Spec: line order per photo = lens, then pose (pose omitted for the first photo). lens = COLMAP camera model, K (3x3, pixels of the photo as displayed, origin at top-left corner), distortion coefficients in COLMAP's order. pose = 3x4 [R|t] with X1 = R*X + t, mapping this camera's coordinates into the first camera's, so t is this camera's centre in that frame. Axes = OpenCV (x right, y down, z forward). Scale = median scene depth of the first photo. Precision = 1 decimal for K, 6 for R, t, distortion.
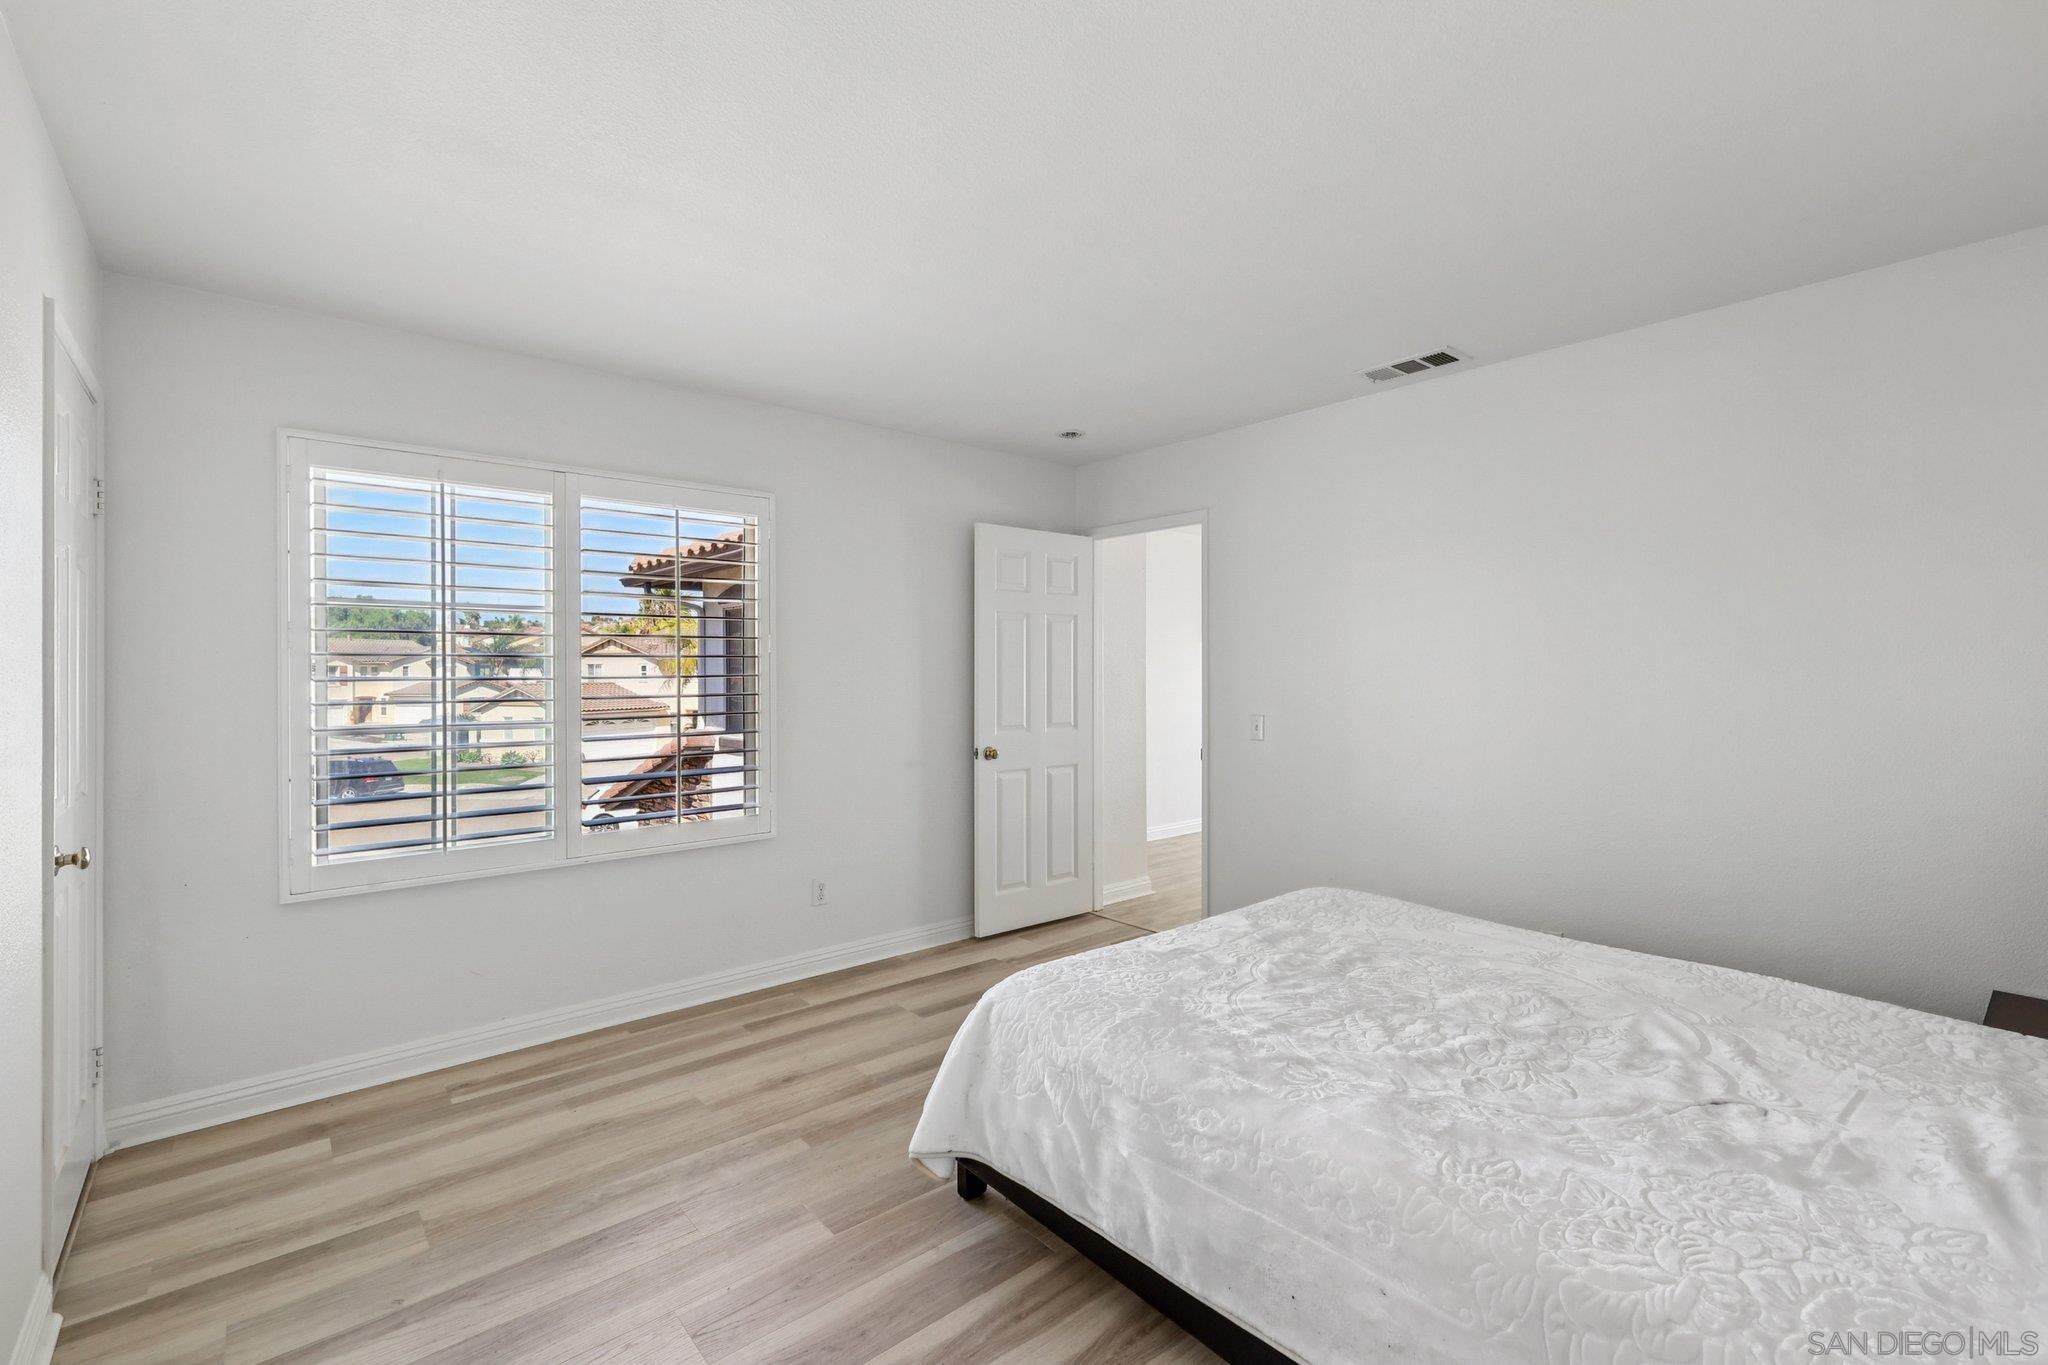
lens RADIAL K [[894.2, 0, 1023.5], [0, 894.2, 680.5], [0, 0, 1]] dist [-0.000857, 0.000561]
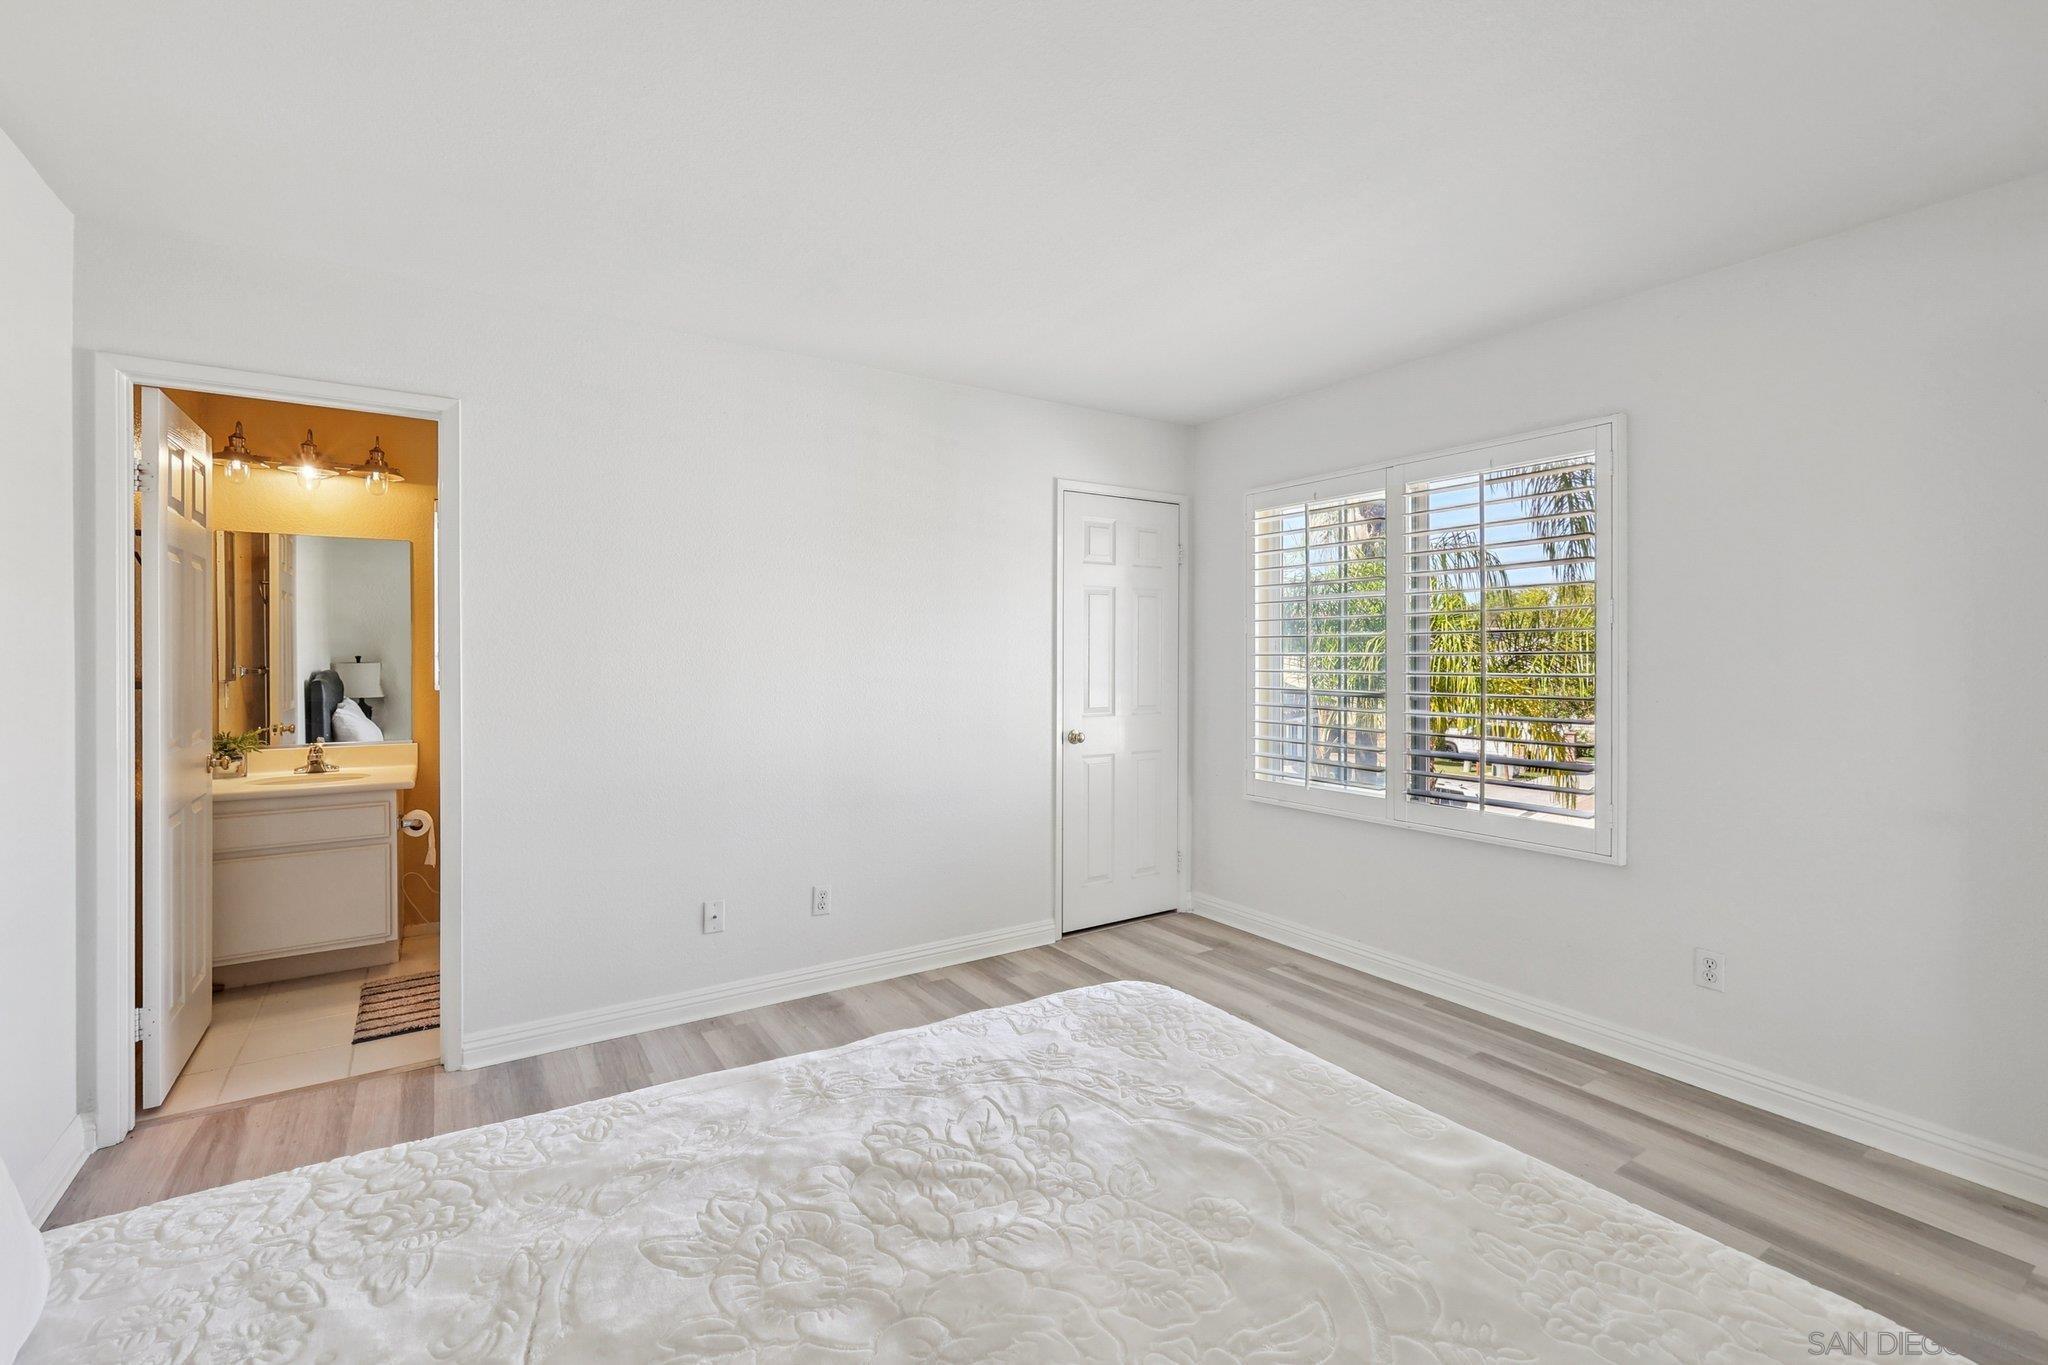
lens RADIAL K [[894.2, 0, 1021.3], [0, 894.2, 662.9], [0, 0, 1]] dist [-0.000857, 0.000561]
pose [[-0.146883, 0.017430, -0.989000, 0.706814], [0.000293, 0.999845, 0.017577, -0.014536], [0.989154, 0.002293, -0.146866, 0.780872]]
